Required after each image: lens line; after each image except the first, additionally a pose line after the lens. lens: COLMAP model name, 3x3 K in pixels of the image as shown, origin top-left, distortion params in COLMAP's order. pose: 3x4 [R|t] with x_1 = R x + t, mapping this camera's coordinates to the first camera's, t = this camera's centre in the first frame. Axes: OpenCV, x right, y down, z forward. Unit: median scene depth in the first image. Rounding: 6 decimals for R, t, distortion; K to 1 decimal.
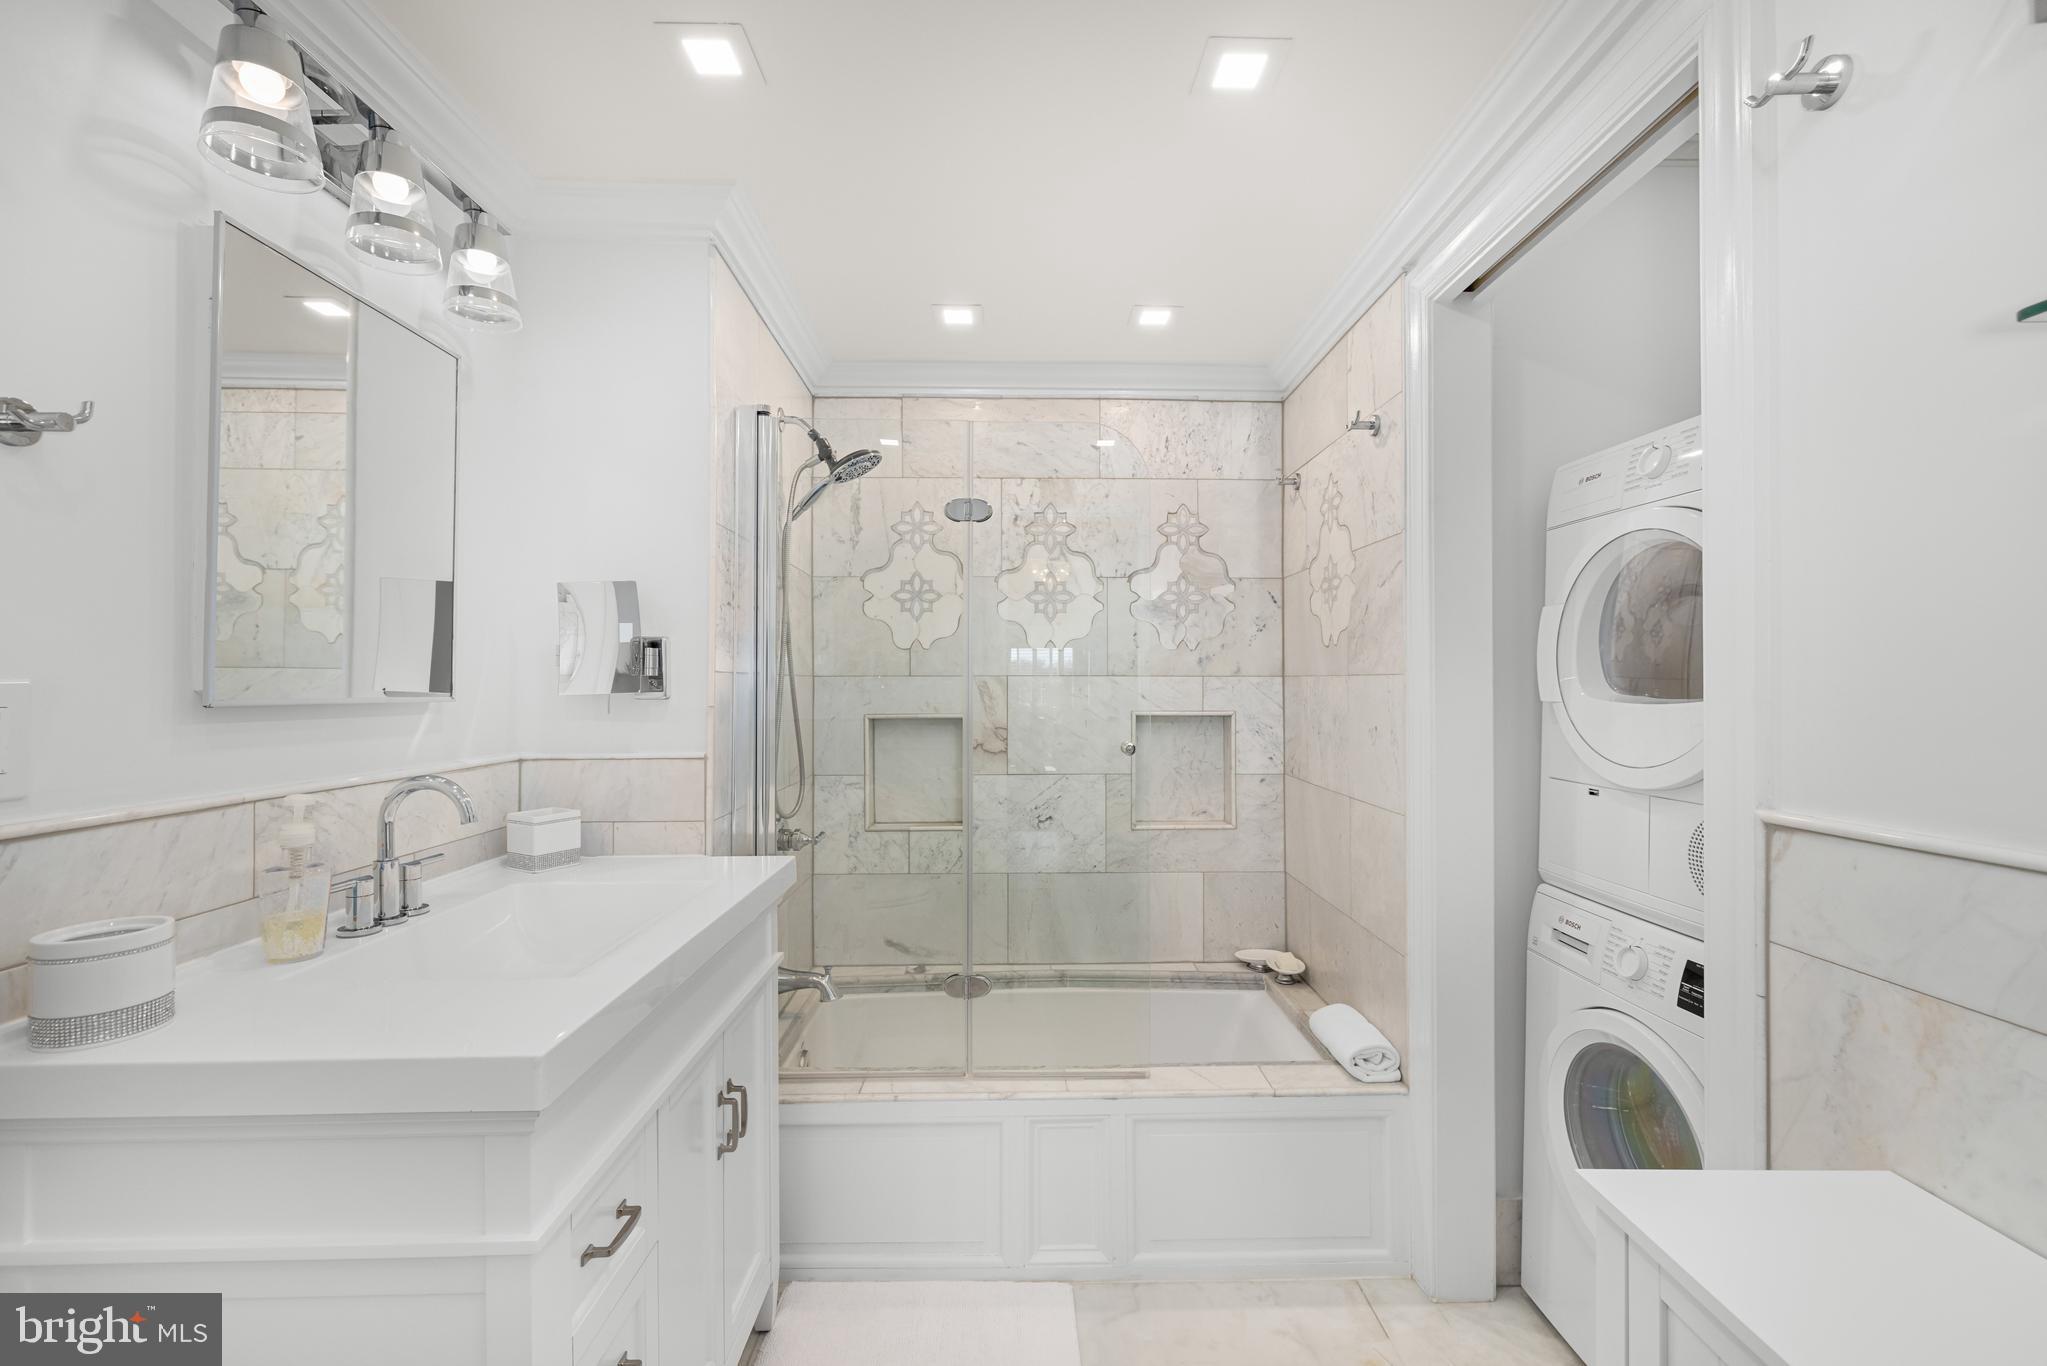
lens RADIAL K [[859.2, 0, 1032.7], [0, 859.2, 683.1], [0, 0, 1]] dist [0.000896, 0.000194]
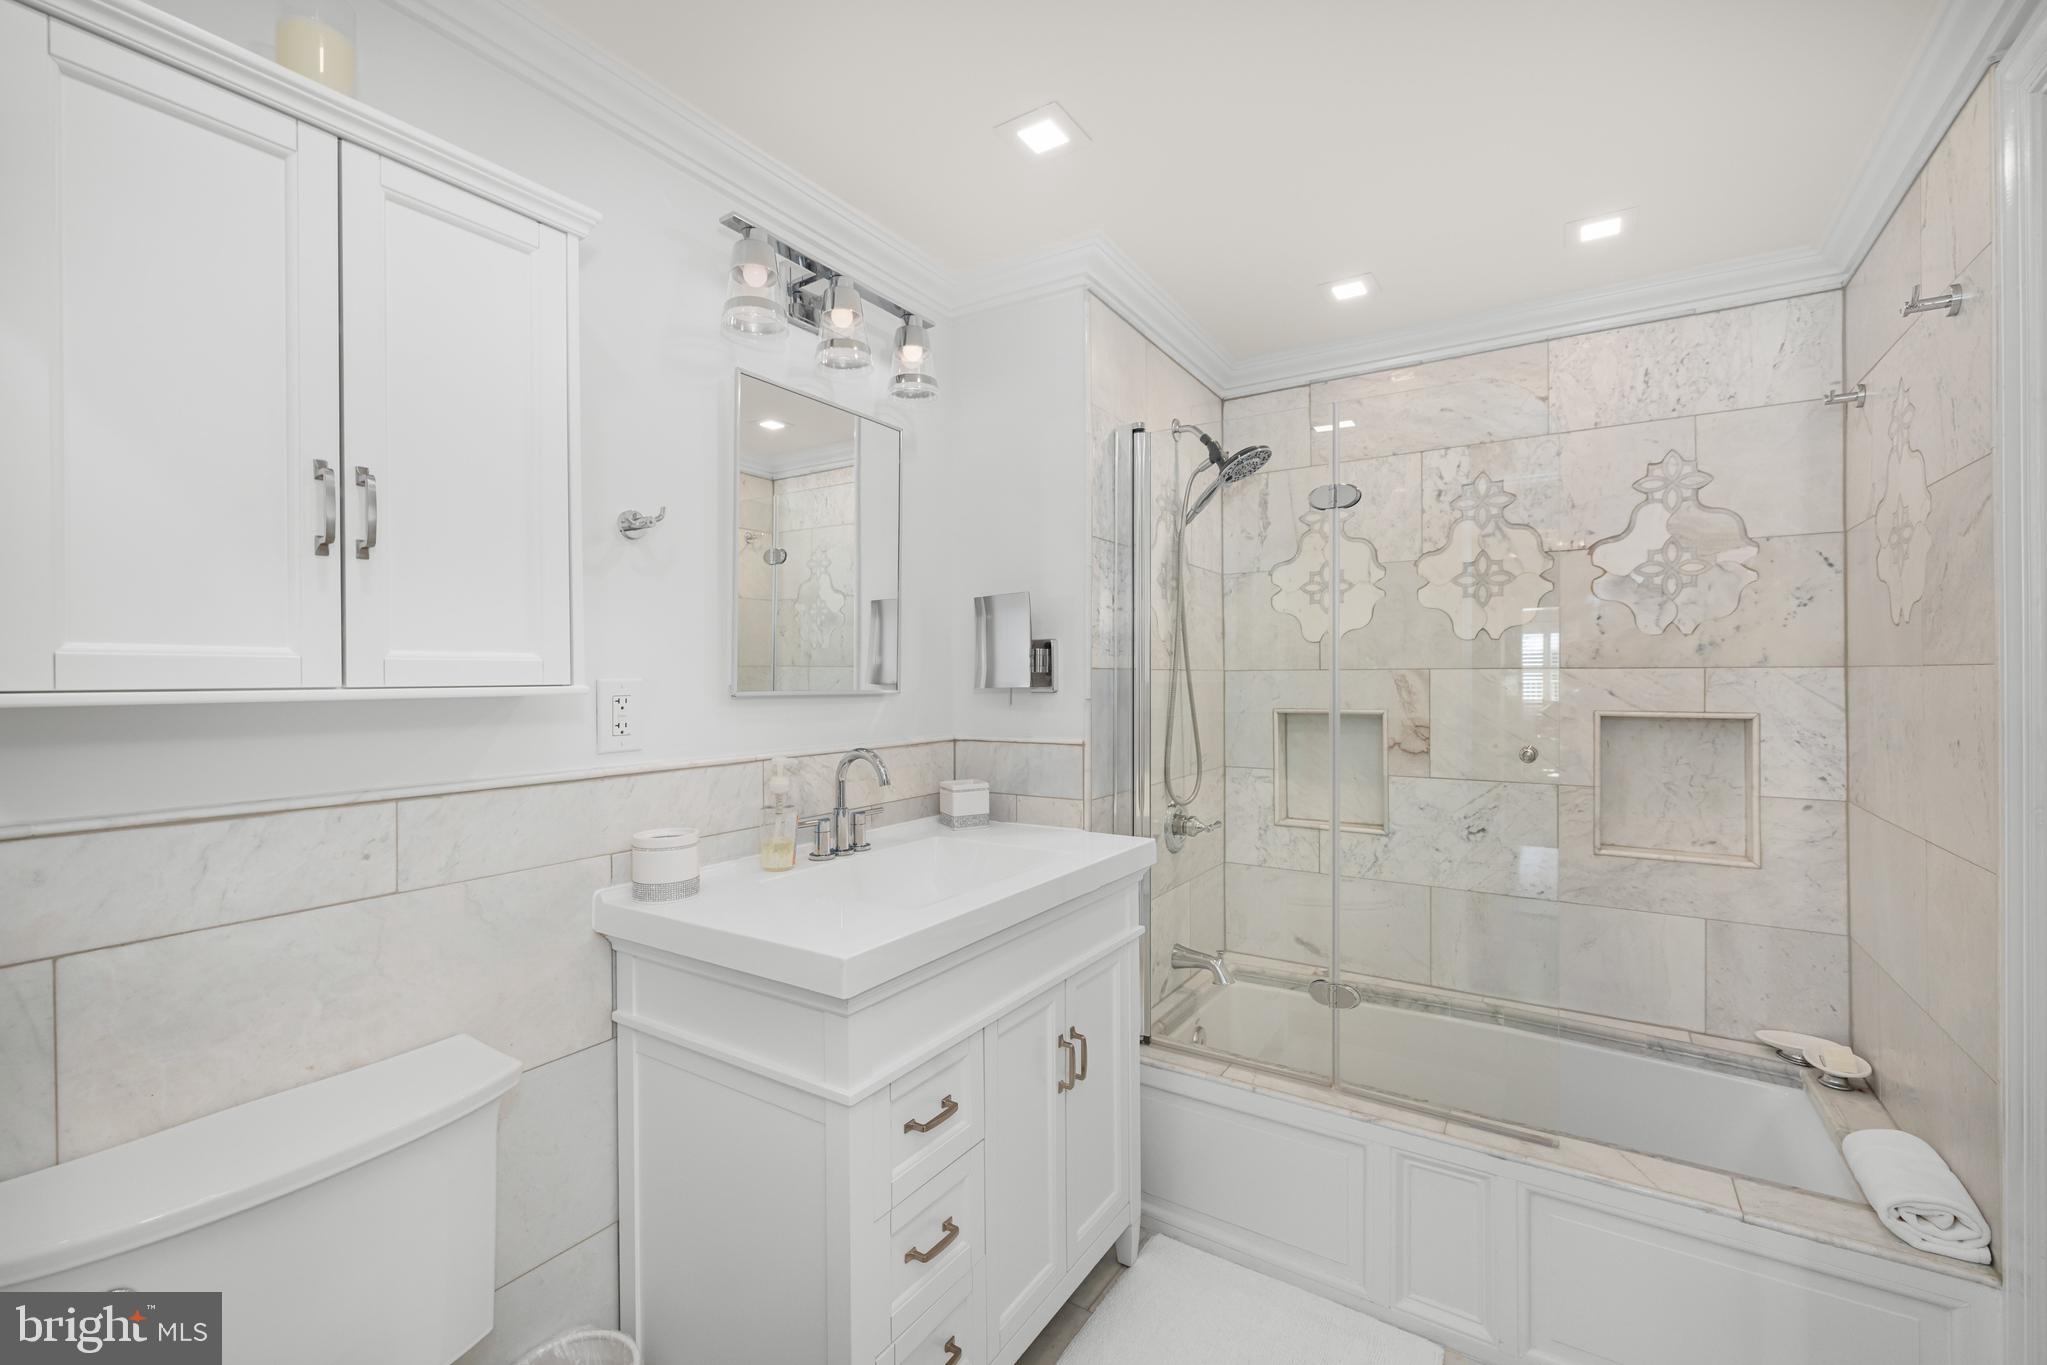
lens RADIAL K [[859.2, 0, 1037.2], [0, 859.2, 680.6], [0, 0, 1]] dist [0.000896, 0.000194]
pose [[0.830127, 0.000198, -0.557574, 0.177521], [0.003653, 0.999977, 0.005793, -0.003813], [0.557562, -0.006846, 0.830107, 0.022010]]
